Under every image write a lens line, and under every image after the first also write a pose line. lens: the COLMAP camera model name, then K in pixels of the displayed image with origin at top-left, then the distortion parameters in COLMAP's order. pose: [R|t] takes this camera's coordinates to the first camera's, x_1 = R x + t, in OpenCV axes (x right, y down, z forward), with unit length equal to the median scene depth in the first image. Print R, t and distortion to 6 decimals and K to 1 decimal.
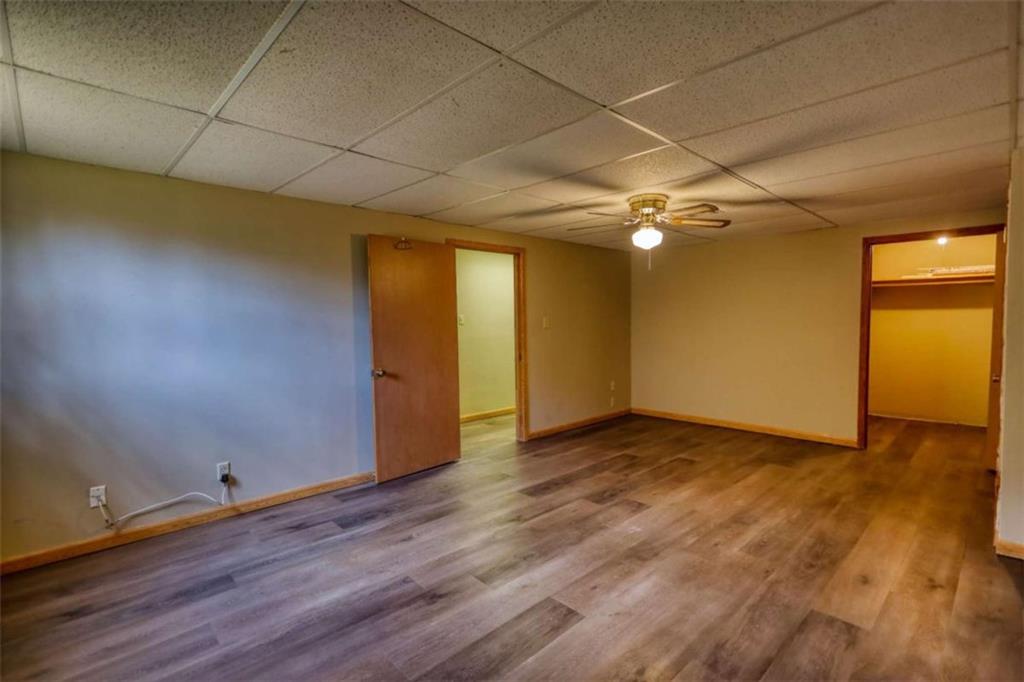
lens RADIAL K [[477.2, 0, 515.1], [0, 477.2, 347.5], [0, 0, 1]] dist [-0.001183, 0.000316]
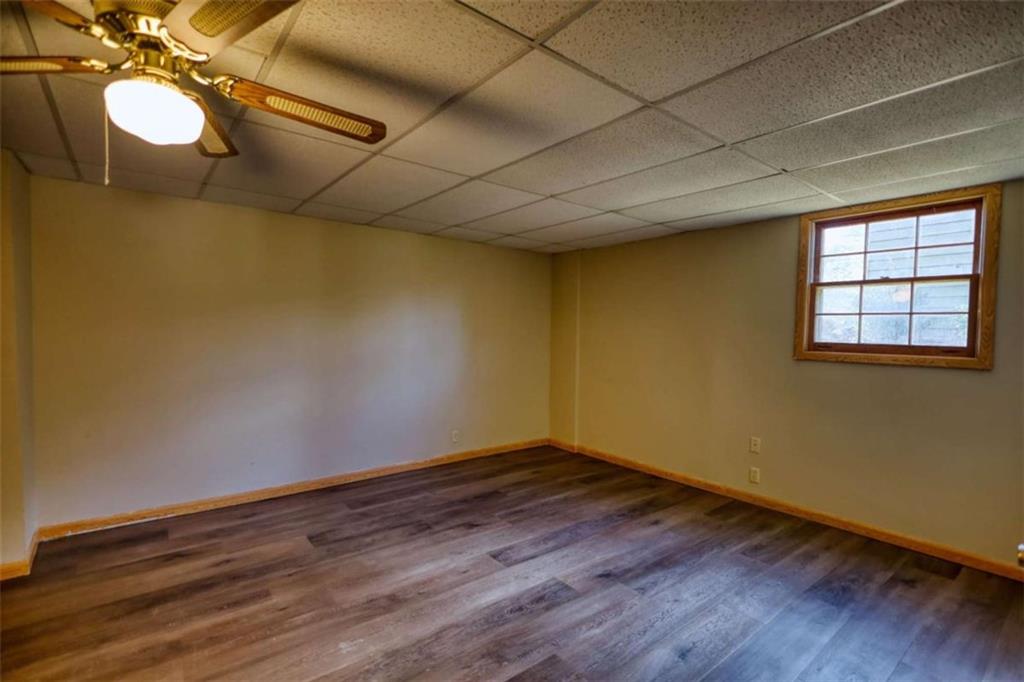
lens RADIAL K [[477.2, 0, 515.1], [0, 477.2, 347.5], [0, 0, 1]] dist [-0.001183, 0.000316]
pose [[-0.995742, -0.010186, 0.091624, -0.046528], [-0.001619, 0.995656, 0.093090, -0.119315], [-0.092174, 0.092545, -0.991433, 1.954754]]
